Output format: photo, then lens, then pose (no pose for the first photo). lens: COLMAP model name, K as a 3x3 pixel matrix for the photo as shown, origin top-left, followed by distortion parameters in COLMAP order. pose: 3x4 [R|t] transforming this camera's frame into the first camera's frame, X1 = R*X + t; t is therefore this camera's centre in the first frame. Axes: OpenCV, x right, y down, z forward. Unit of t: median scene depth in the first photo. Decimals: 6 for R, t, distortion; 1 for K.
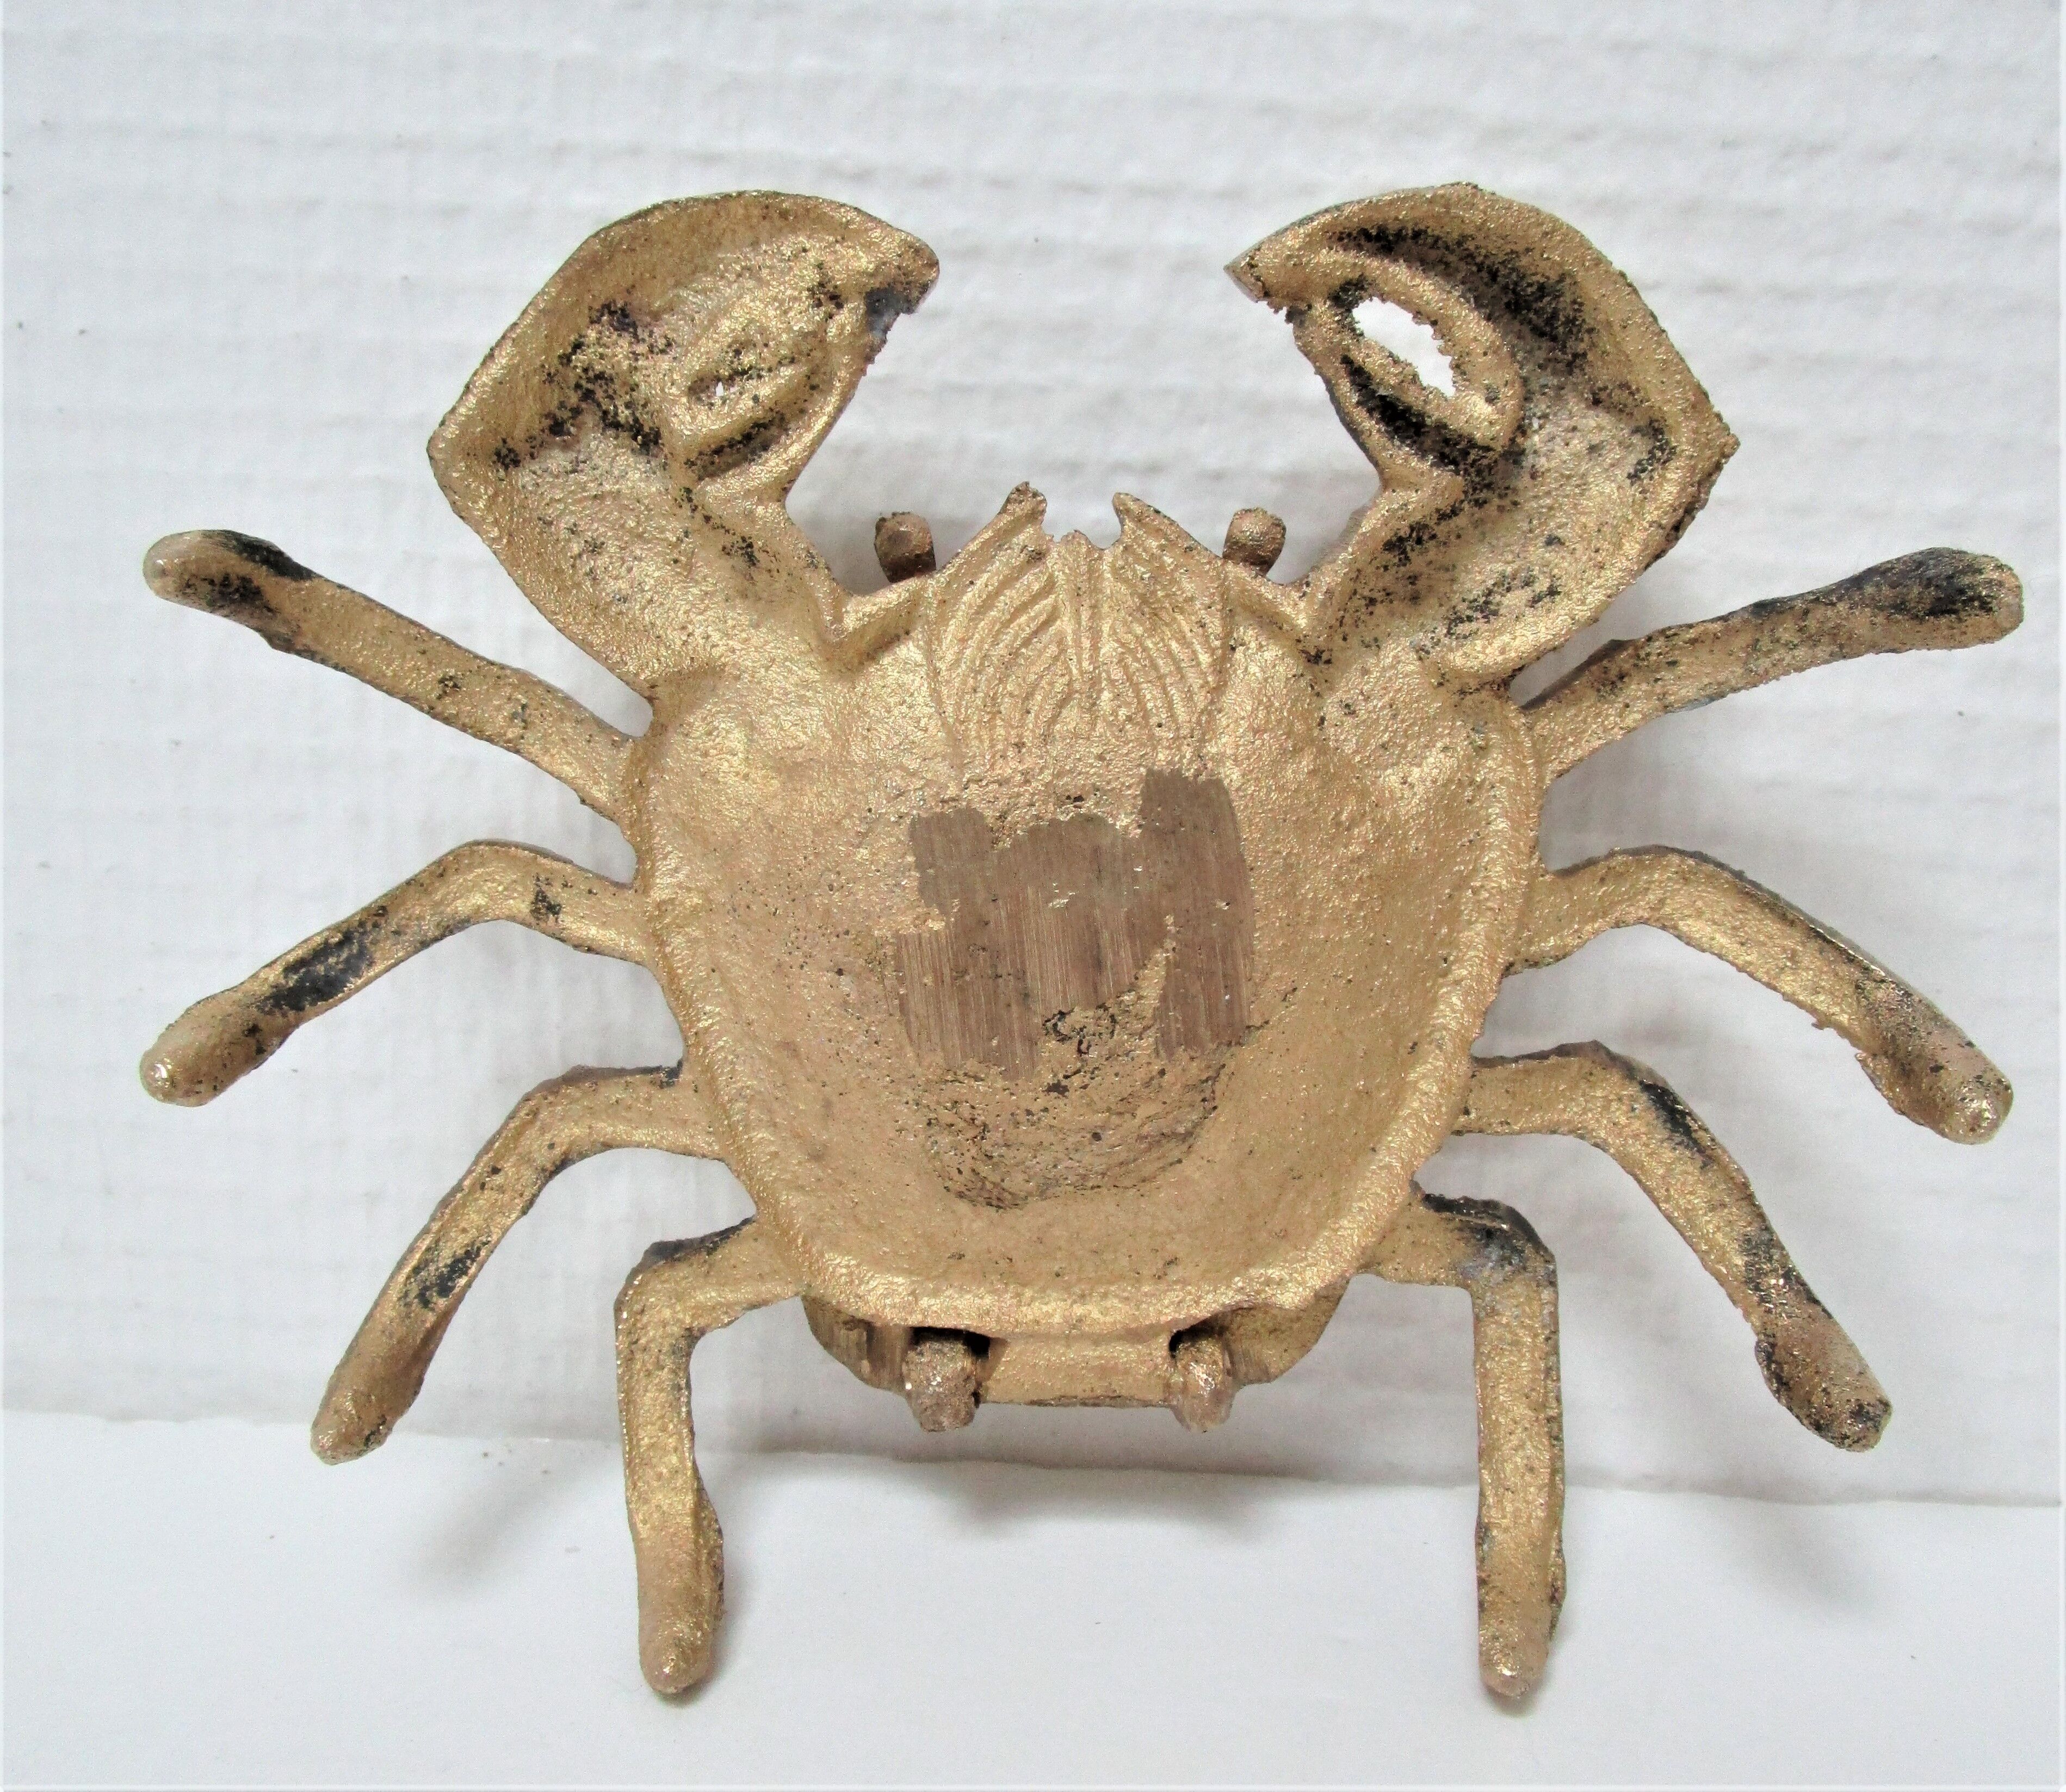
lens RADIAL K [[2285.6, 0, 1032.4], [0, 2285.6, 895.9], [0, 0, 1]] dist [-0.032858, 0.000000]
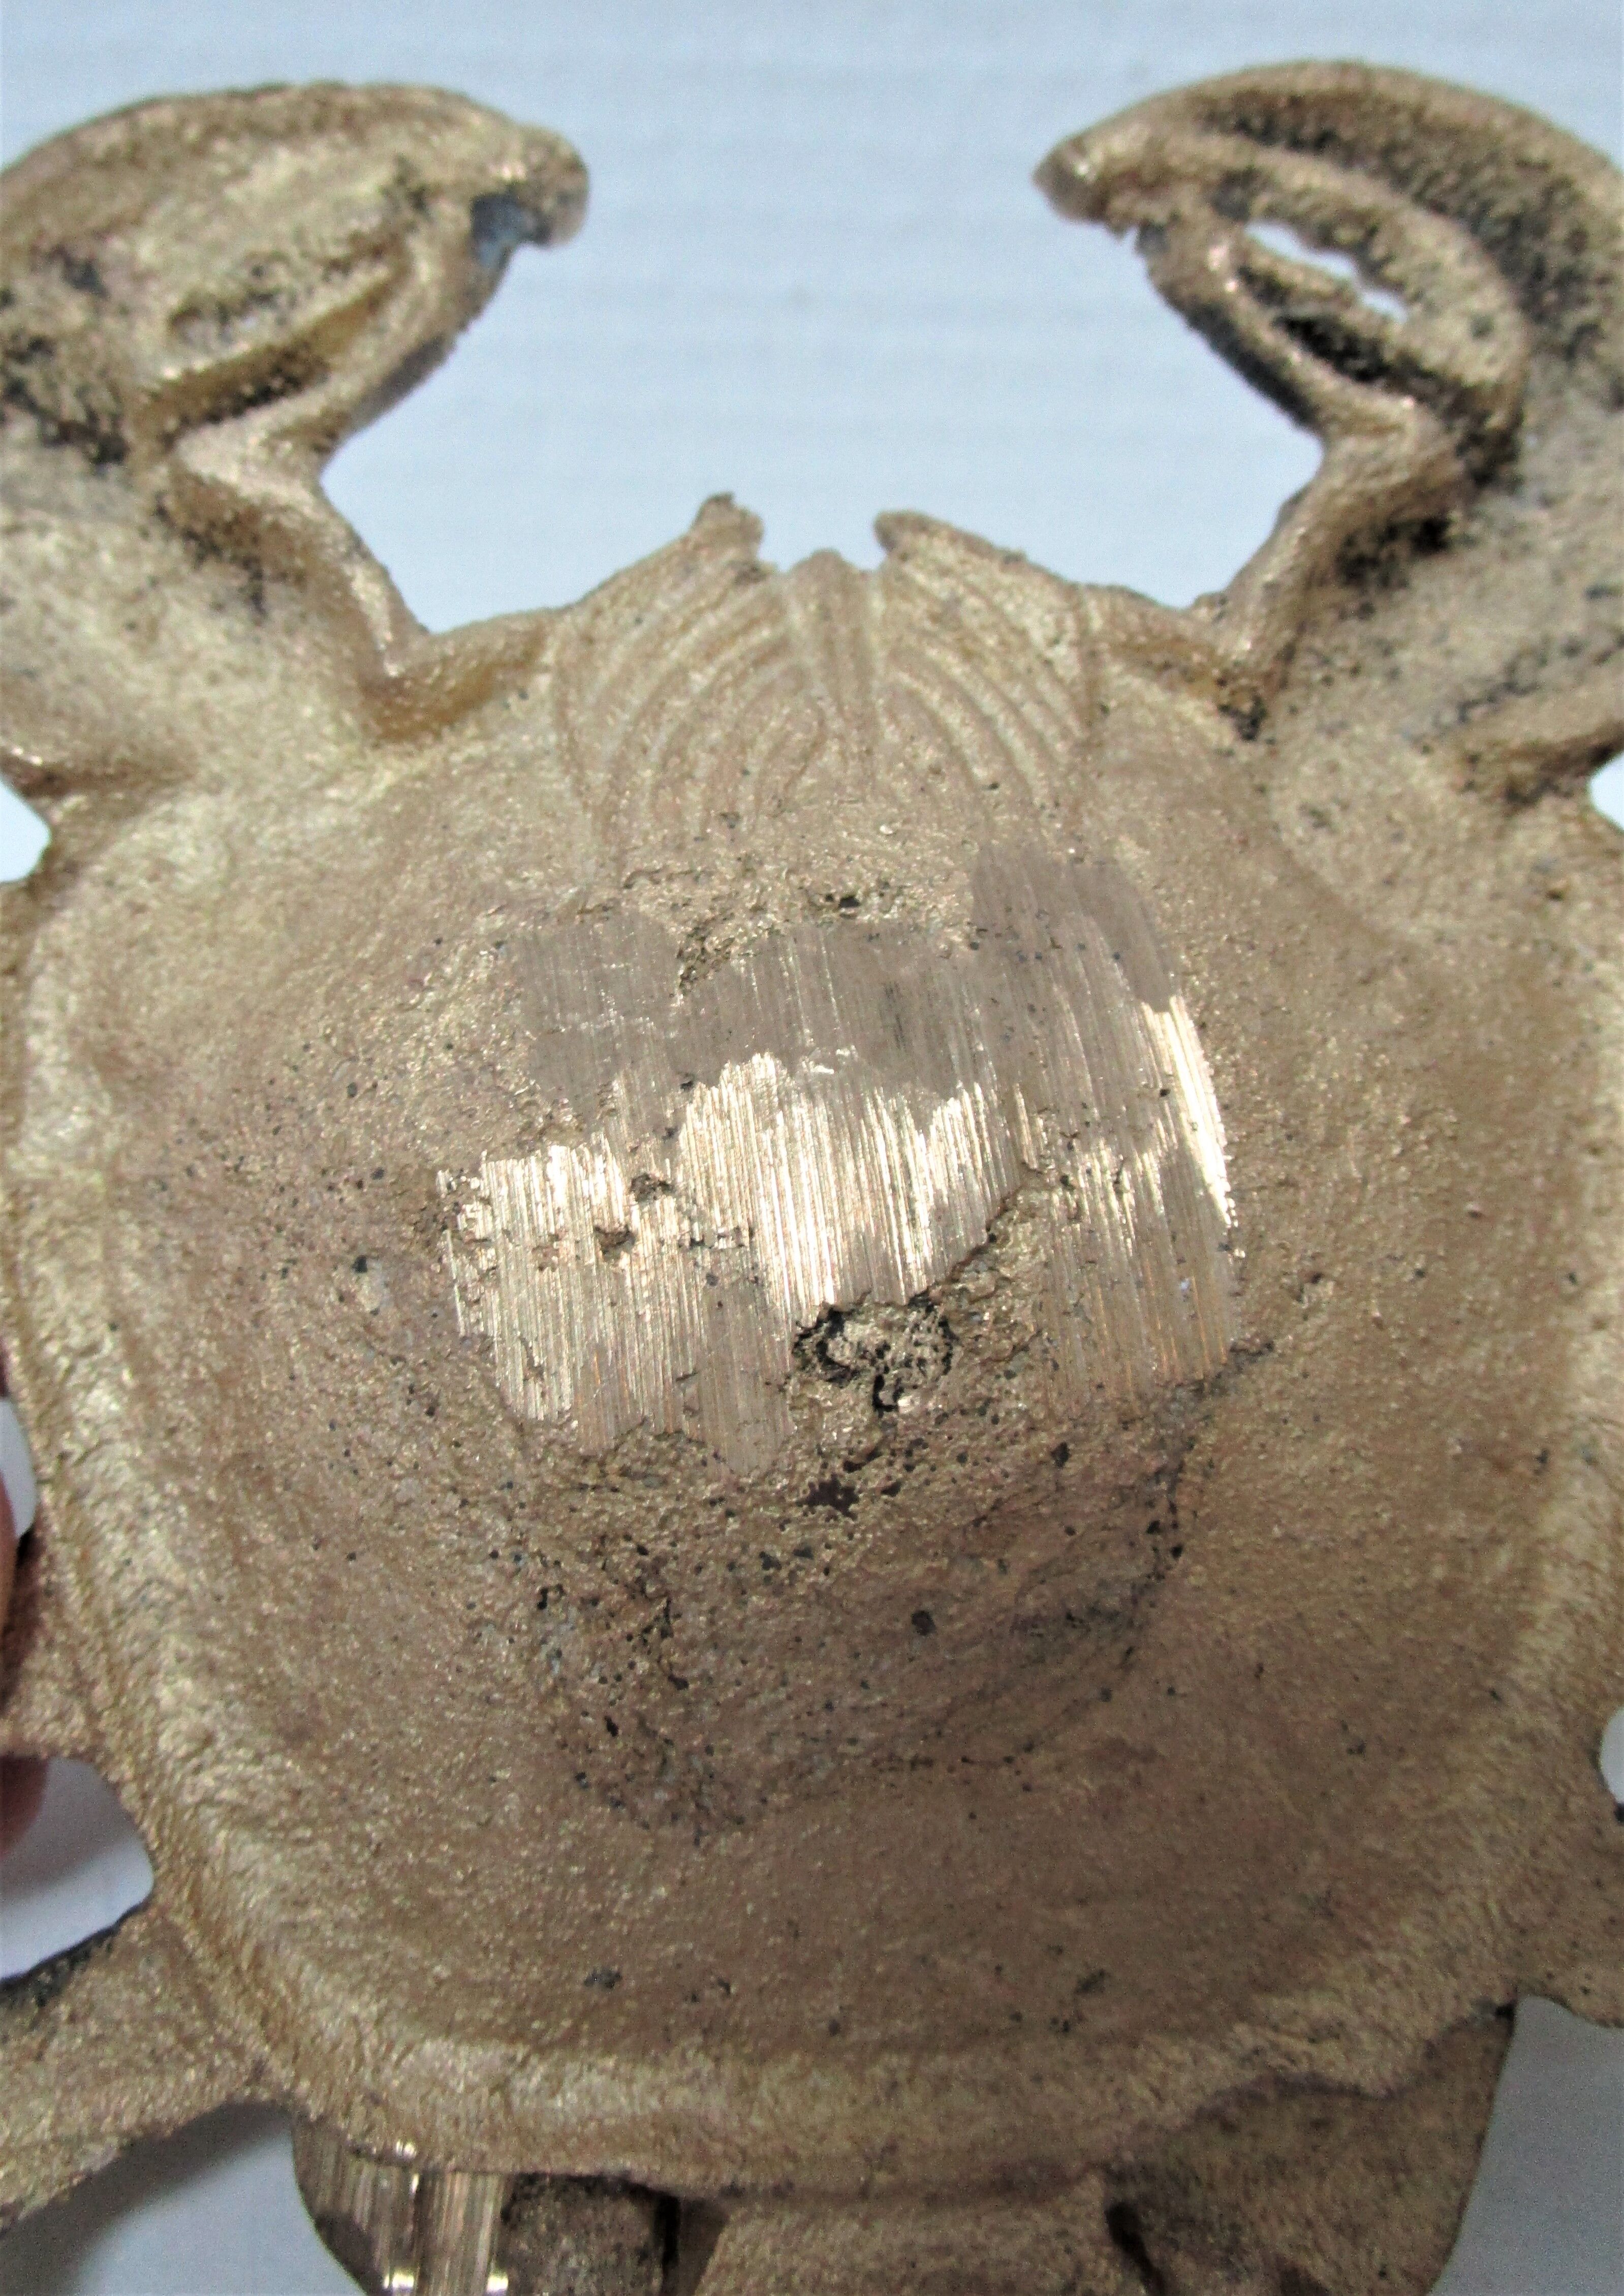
lens RADIAL K [[1725.8, 0, 738.3], [0, 1725.8, 1177.0], [0, 0, 1]] dist [-0.030846, 0.002509]
pose [[0.999208, -0.010406, 0.038413, -0.019454], [0.027404, 0.879820, -0.474517, 0.188487], [-0.028859, 0.475193, 0.879408, 0.674451]]
